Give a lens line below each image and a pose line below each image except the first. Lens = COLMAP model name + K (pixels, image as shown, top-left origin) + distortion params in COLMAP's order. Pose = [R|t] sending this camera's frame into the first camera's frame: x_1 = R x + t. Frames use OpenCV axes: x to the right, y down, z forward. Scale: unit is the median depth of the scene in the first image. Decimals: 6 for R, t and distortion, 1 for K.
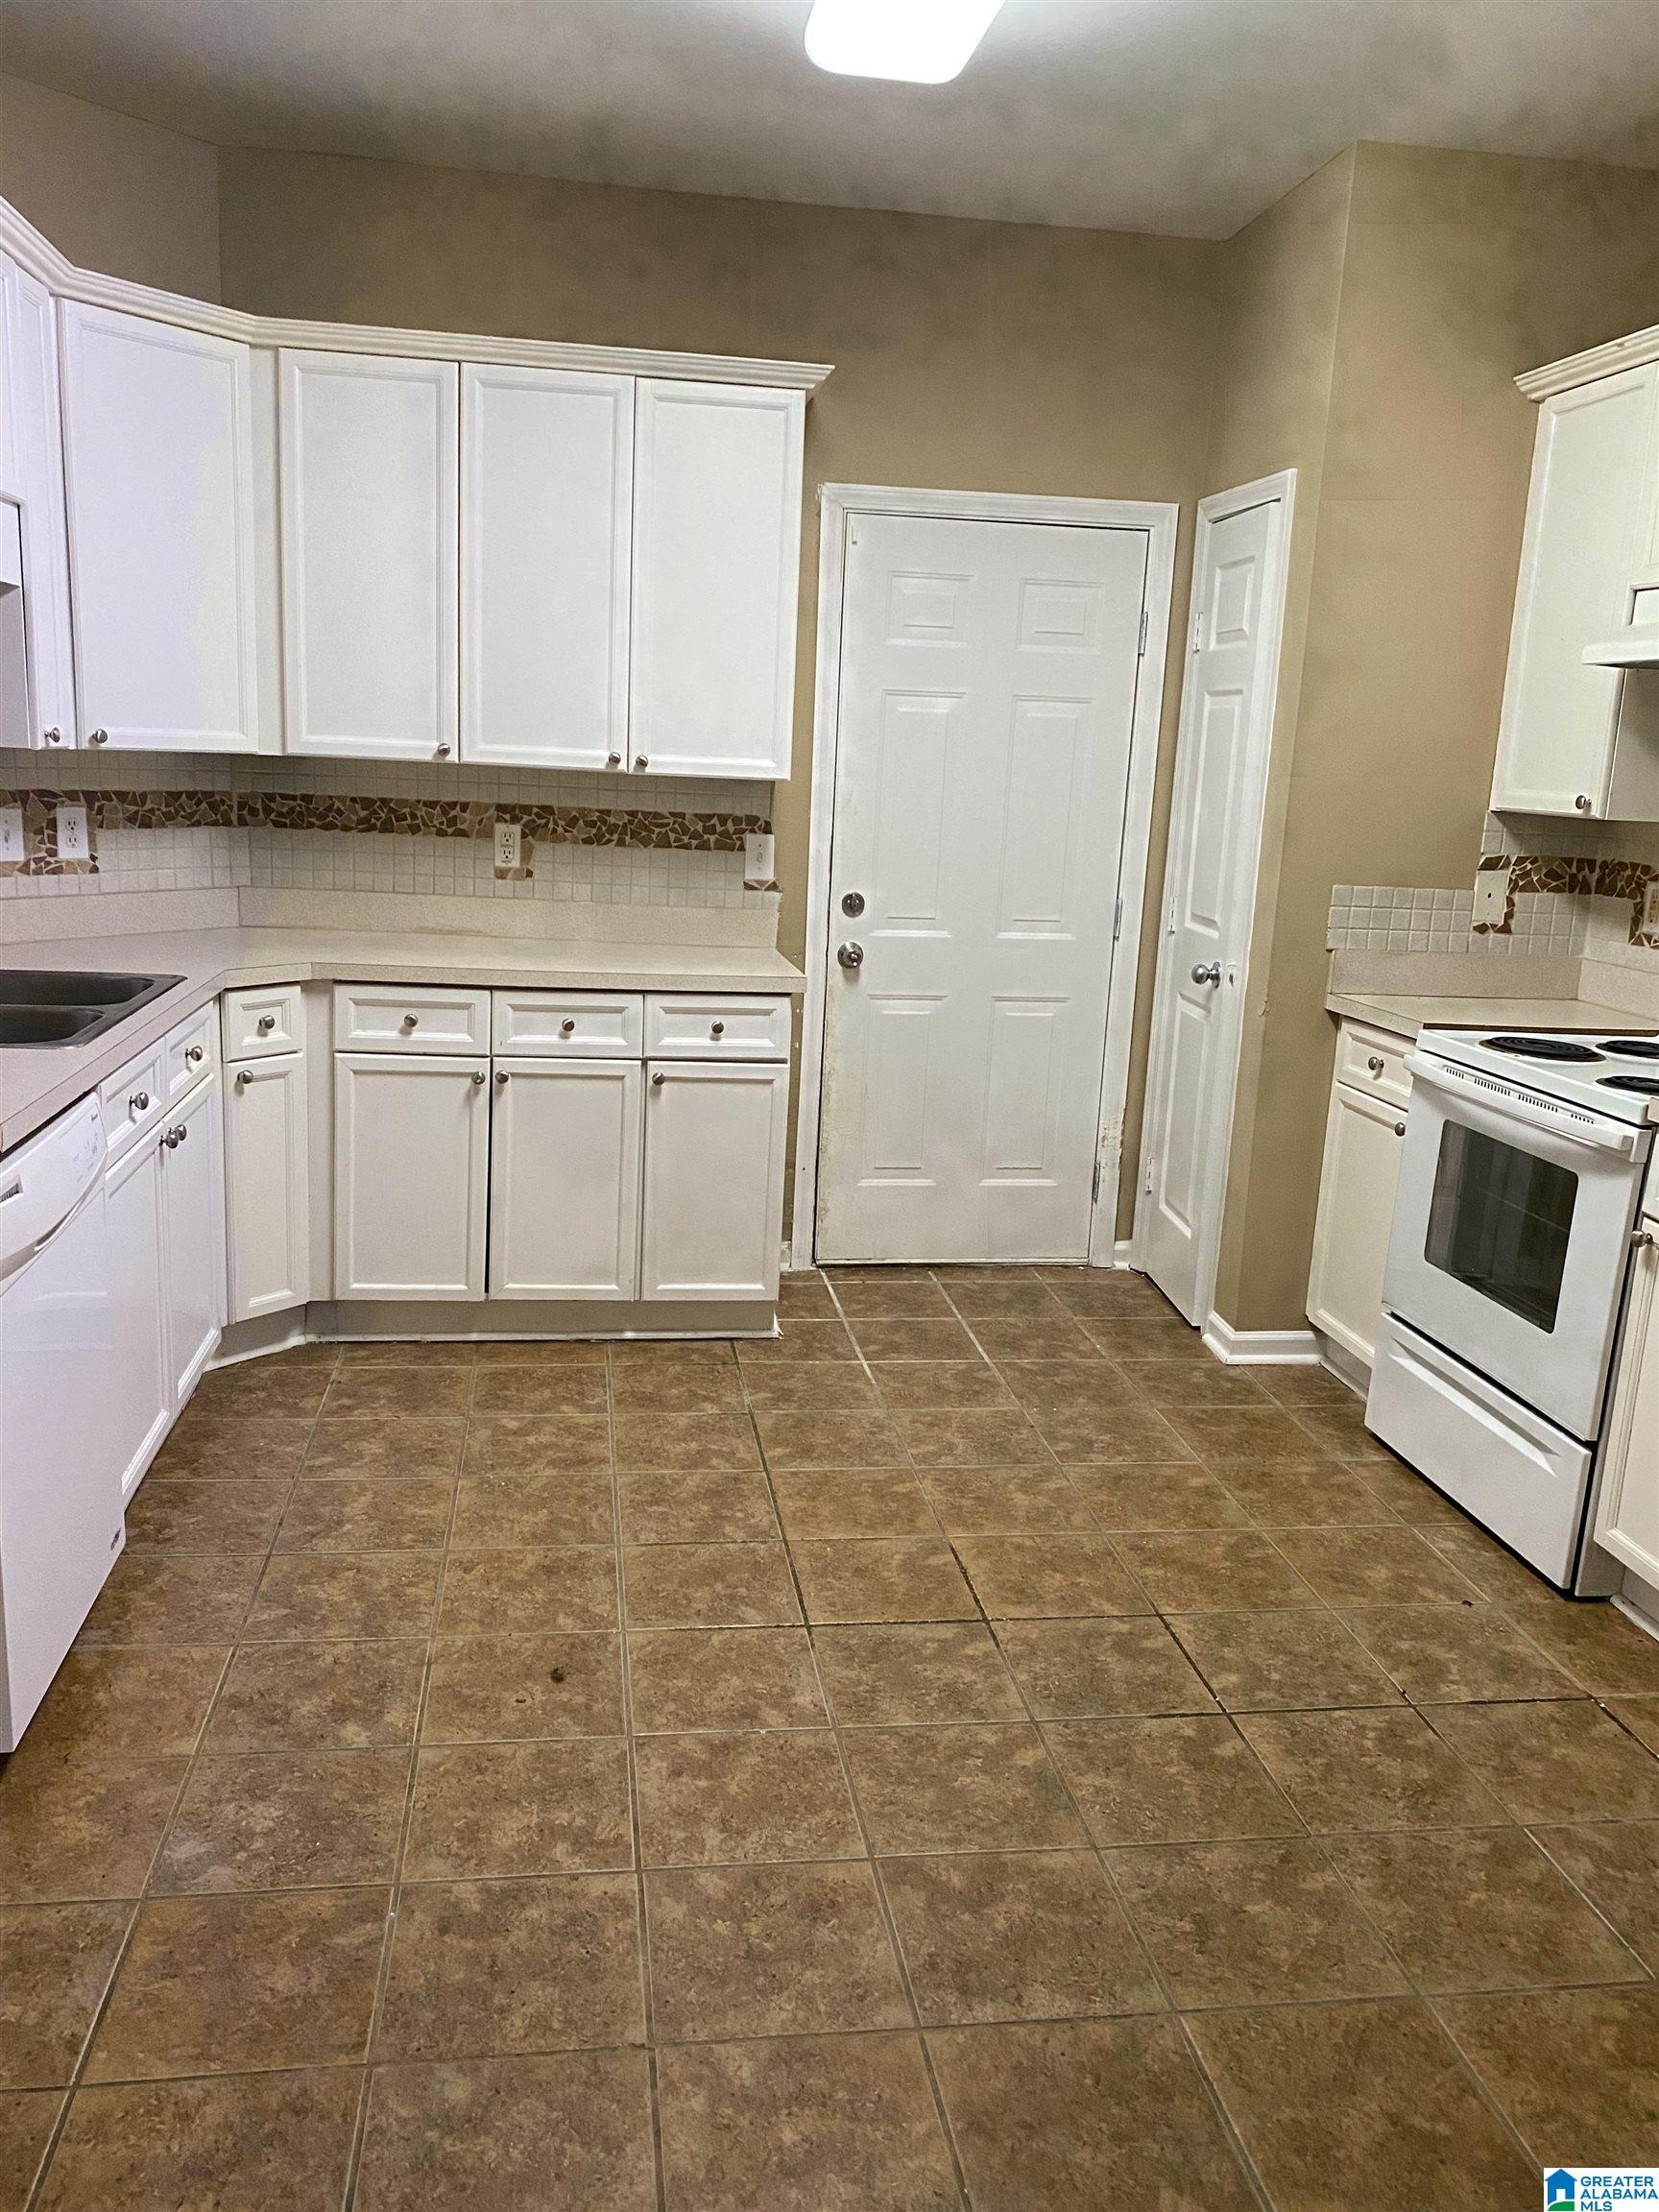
lens RADIAL K [[1778.9, 0, 978.0], [0, 1778.9, 1117.8], [0, 0, 1]] dist [0.112465, -0.156247]
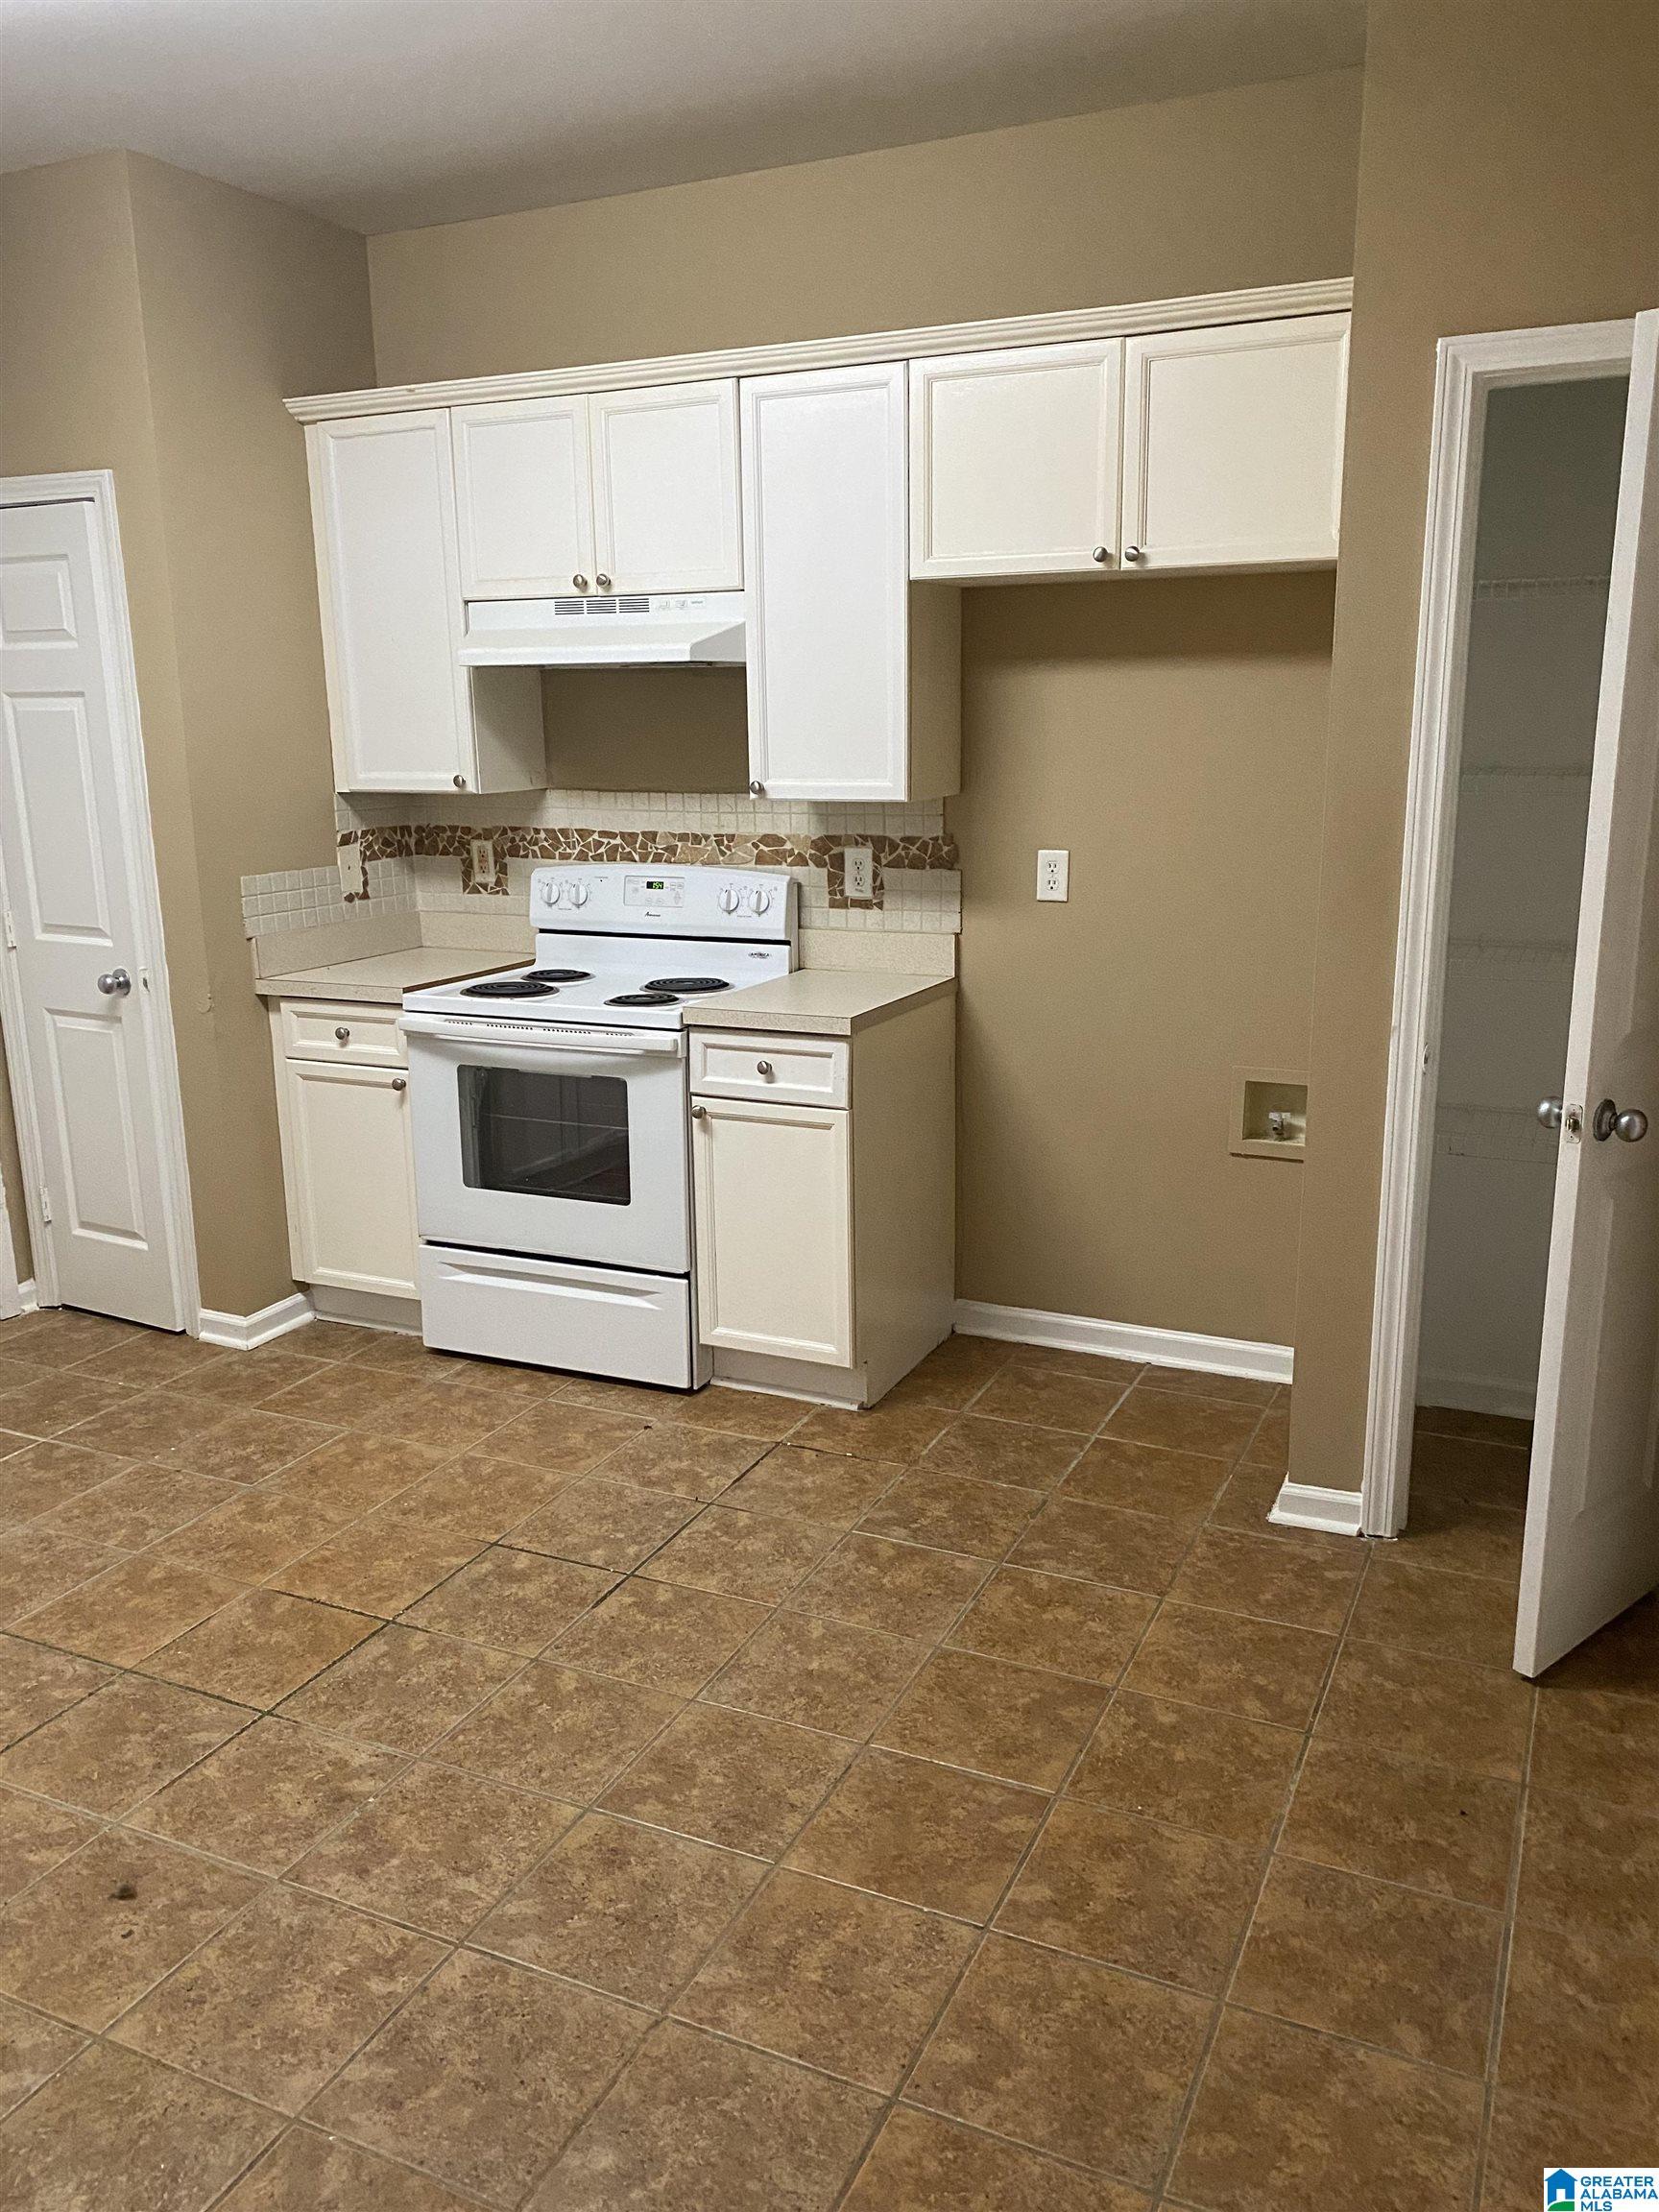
lens RADIAL K [[1702.8, 0, 829.5], [0, 1702.8, 1106.0], [0, 0, 1]] dist [0.083885, -0.045760]
pose [[0.562206, -0.247033, 0.789240, -0.481007], [0.206047, 0.966090, 0.155612, -0.095322], [-0.800918, 0.075135, 0.594042, 0.150629]]
